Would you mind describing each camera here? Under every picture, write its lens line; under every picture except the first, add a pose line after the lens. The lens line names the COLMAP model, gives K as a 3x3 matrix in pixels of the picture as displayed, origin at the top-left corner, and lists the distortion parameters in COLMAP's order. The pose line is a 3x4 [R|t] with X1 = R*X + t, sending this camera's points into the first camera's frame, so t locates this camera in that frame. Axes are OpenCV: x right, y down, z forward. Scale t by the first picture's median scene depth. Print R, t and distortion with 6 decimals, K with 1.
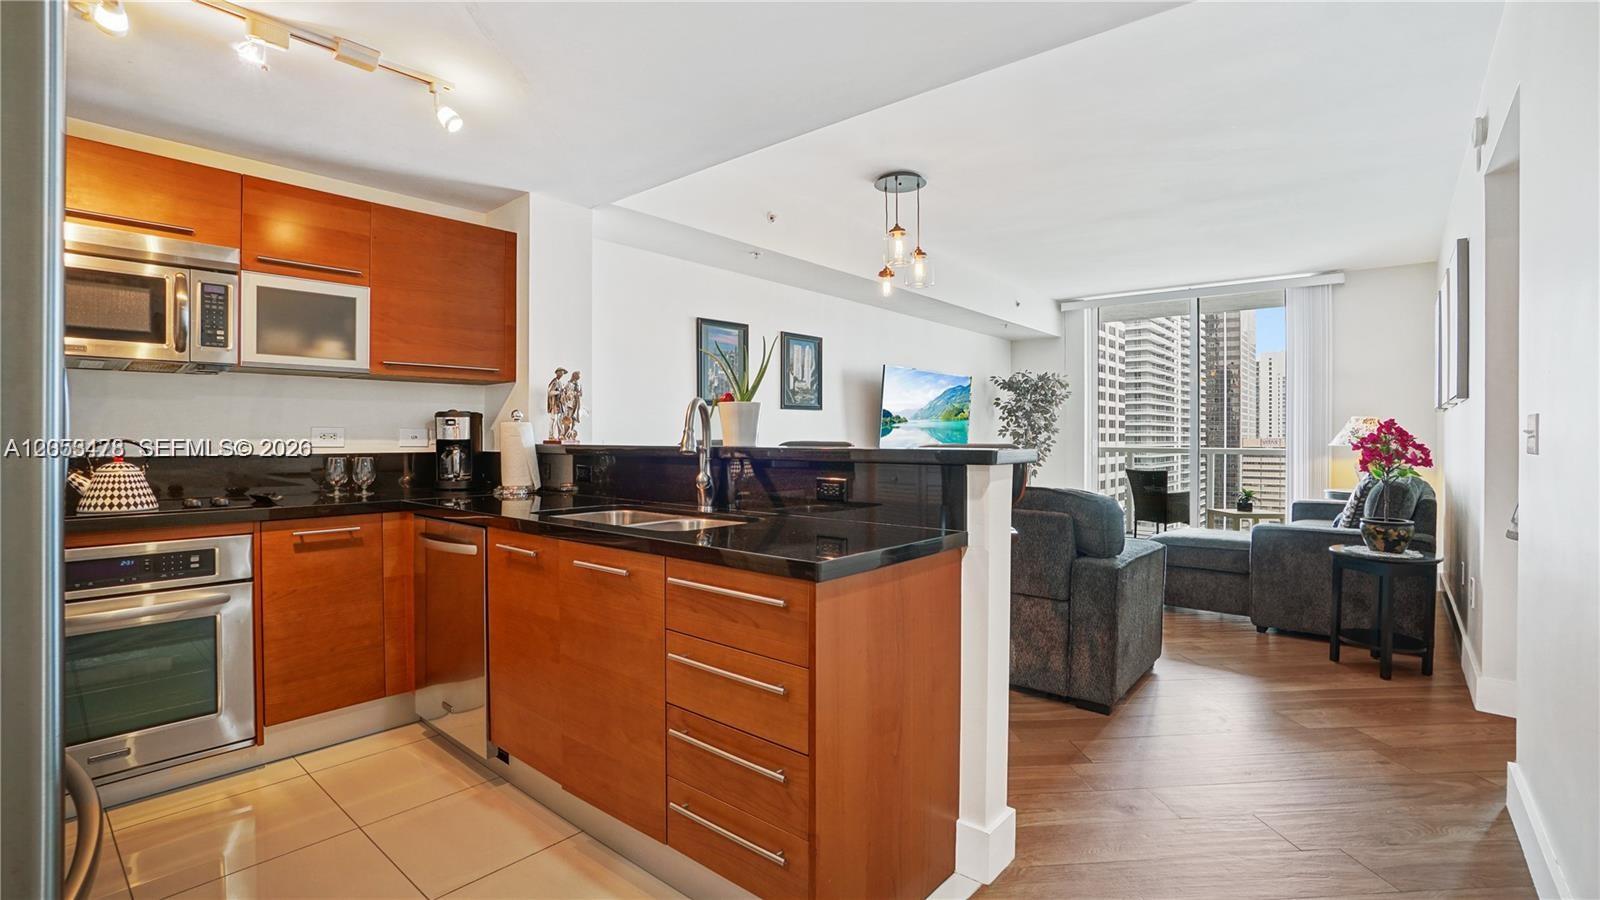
lens RADIAL K [[711.6, 0, 791.6], [0, 711.6, 437.3], [0, 0, 1]] dist [-0.063976, 0.021999]
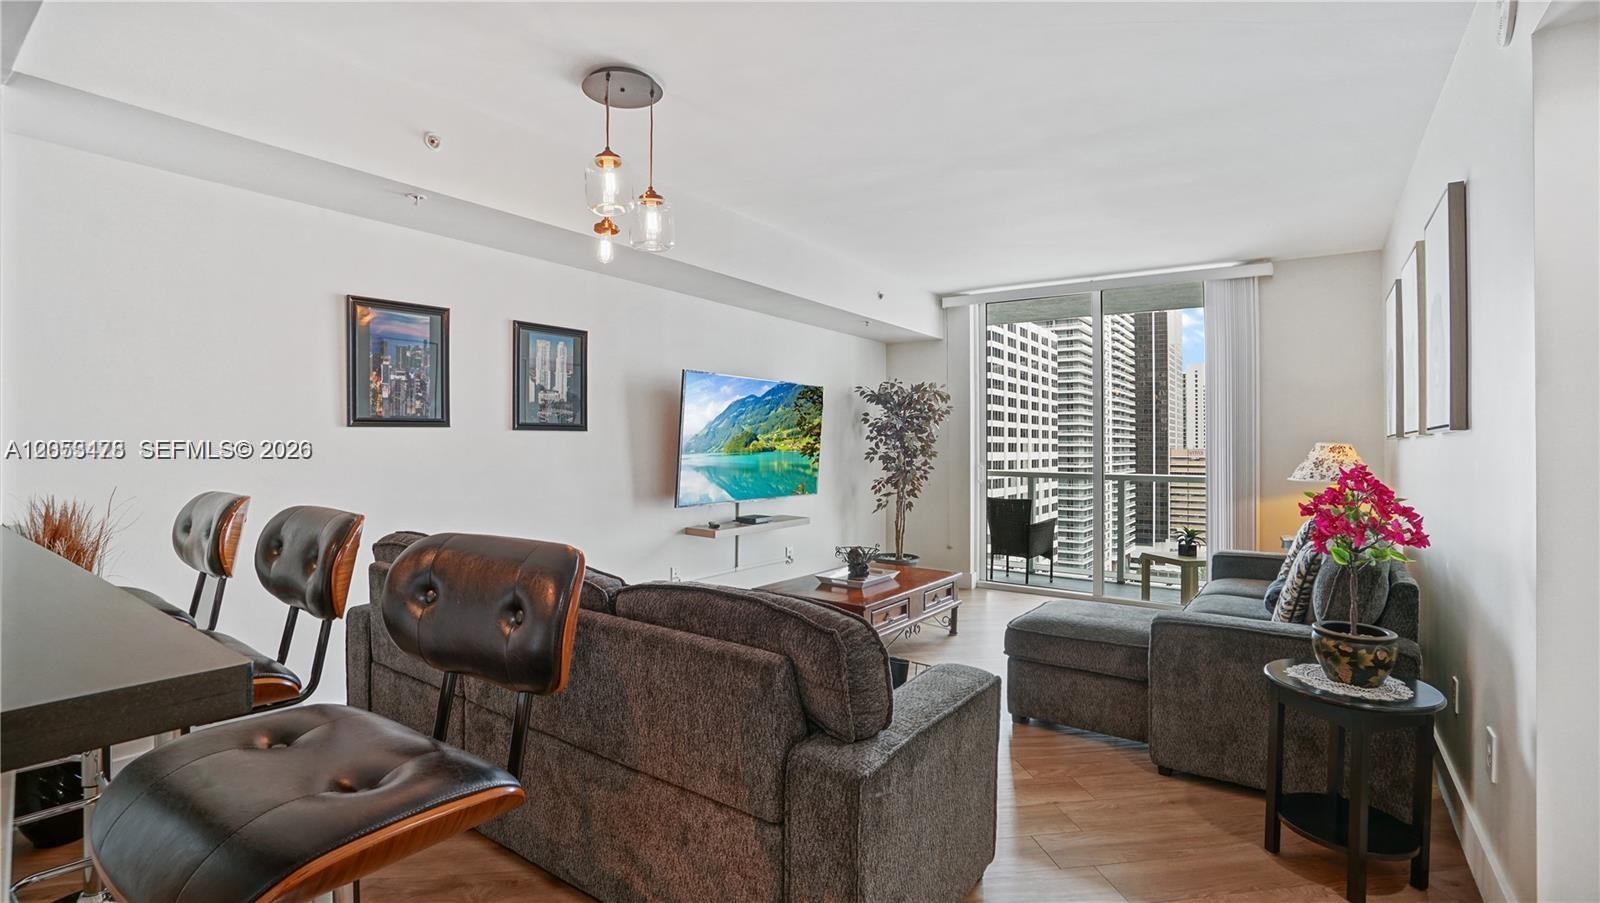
lens RADIAL K [[719.7, 0, 800.3], [0, 719.7, 426.6], [0, 0, 1]] dist [-0.058819, 0.025766]
pose [[0.995641, 0.007445, 0.092974, 0.279928], [-0.005054, 0.999651, -0.025921, -0.036457], [-0.093135, 0.025339, 0.995331, 0.371842]]
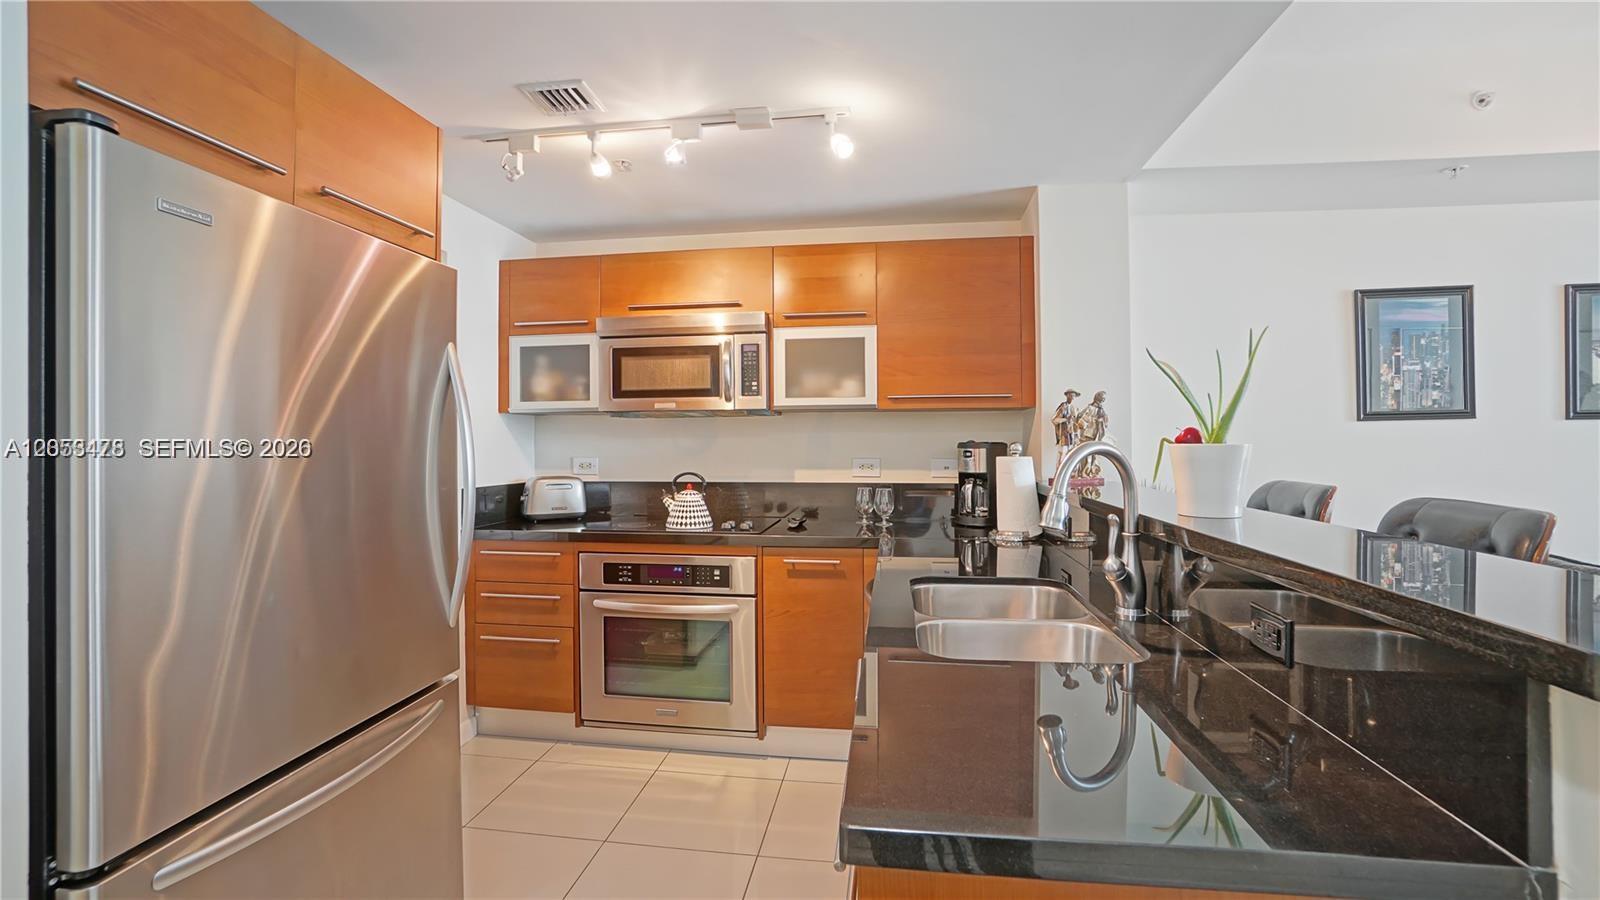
lens RADIAL K [[711.6, 0, 791.6], [0, 711.6, 437.3], [0, 0, 1]] dist [-0.063976, 0.021999]
pose [[0.535909, -0.002188, -0.844273, 0.155985], [0.001556, 0.999998, -0.001603, -0.035681], [0.844274, -0.000454, 0.535911, 0.246868]]
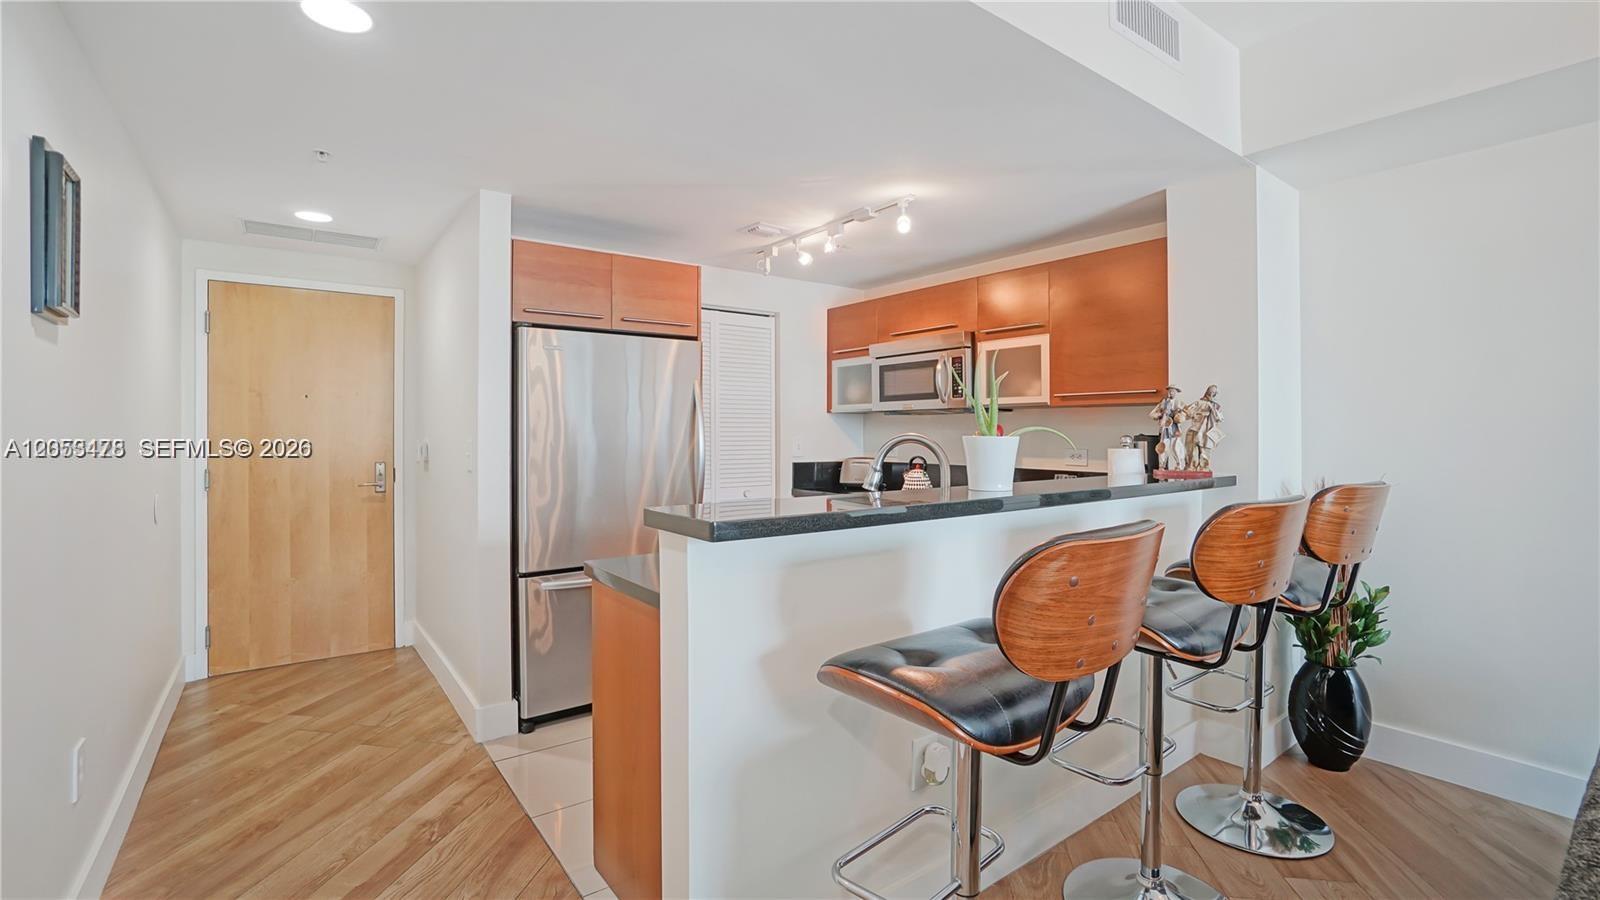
lens RADIAL K [[719.7, 0, 800.3], [0, 719.7, 425.1], [0, 0, 1]] dist [-0.058819, 0.025766]
pose [[-0.214926, -0.007594, -0.976601, 0.505760], [-0.004100, 0.999968, -0.006873, -0.035929], [0.976622, 0.002527, -0.214950, 0.628634]]
